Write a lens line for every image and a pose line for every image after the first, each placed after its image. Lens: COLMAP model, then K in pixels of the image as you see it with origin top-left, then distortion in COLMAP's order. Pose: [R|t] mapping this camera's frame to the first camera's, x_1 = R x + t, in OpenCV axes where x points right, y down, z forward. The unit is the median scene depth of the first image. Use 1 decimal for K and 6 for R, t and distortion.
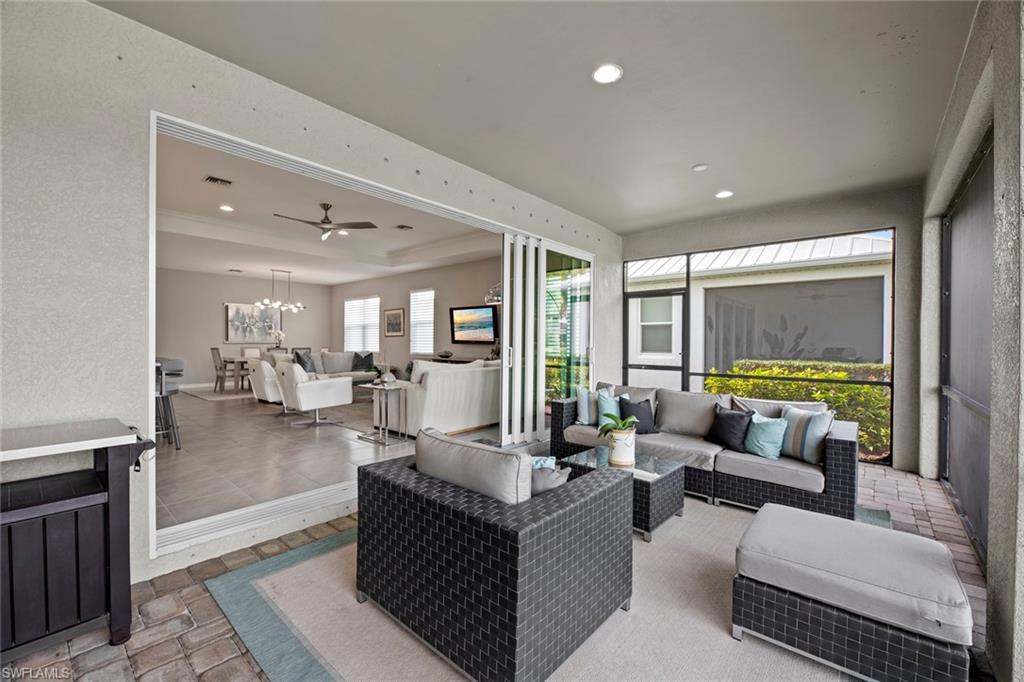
lens RADIAL K [[416.6, 0, 510.6], [0, 416.6, 343.1], [0, 0, 1]] dist [0.001290, -0.000267]
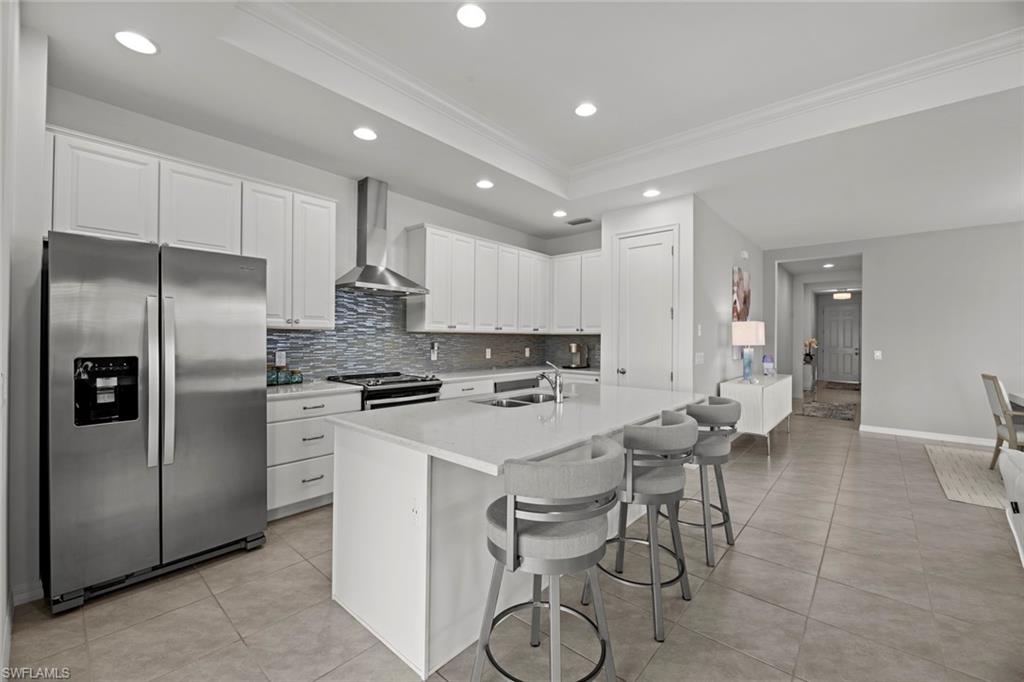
lens RADIAL K [[419.0, 0, 513.4], [0, 419.0, 333.0], [0, 0, 1]] dist [-0.003002, -0.000560]
pose [[-0.001299, -0.016848, -0.999857, -0.250432], [-0.011701, 0.999790, -0.016832, -0.022430], [0.999931, 0.011677, -0.001496, 0.483662]]
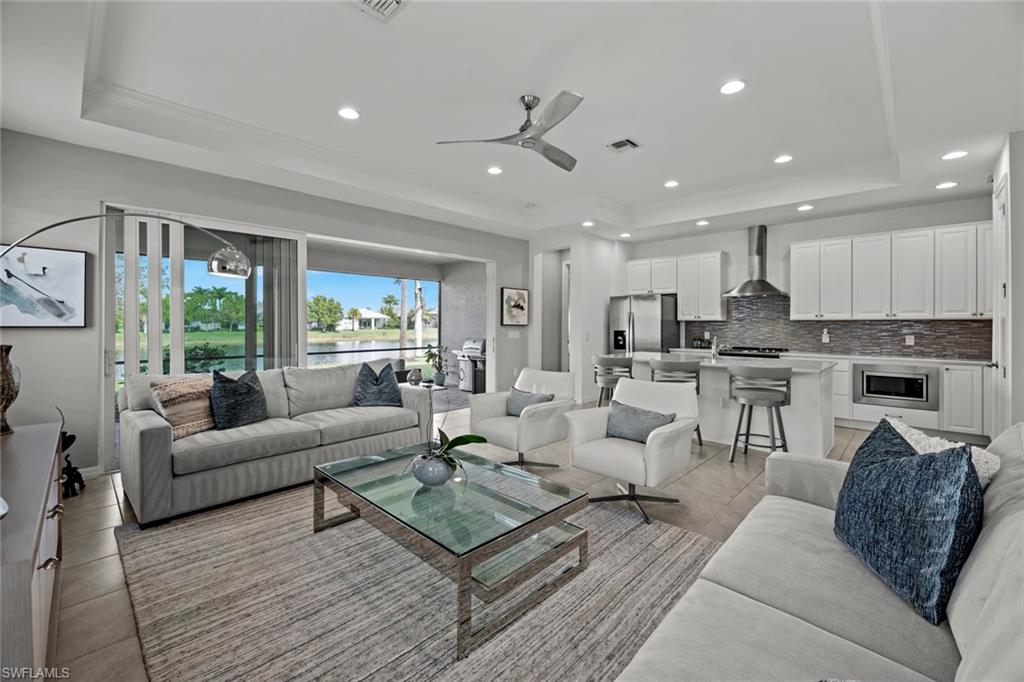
lens RADIAL K [[422.3, 0, 512.6], [0, 422.3, 324.1], [0, 0, 1]] dist [-0.008017, -0.000489]
pose [[-0.998900, -0.006611, 0.046418, -0.313721], [-0.006487, 0.999975, 0.002832, -0.023590], [-0.046435, 0.002528, -0.998918, 1.092485]]
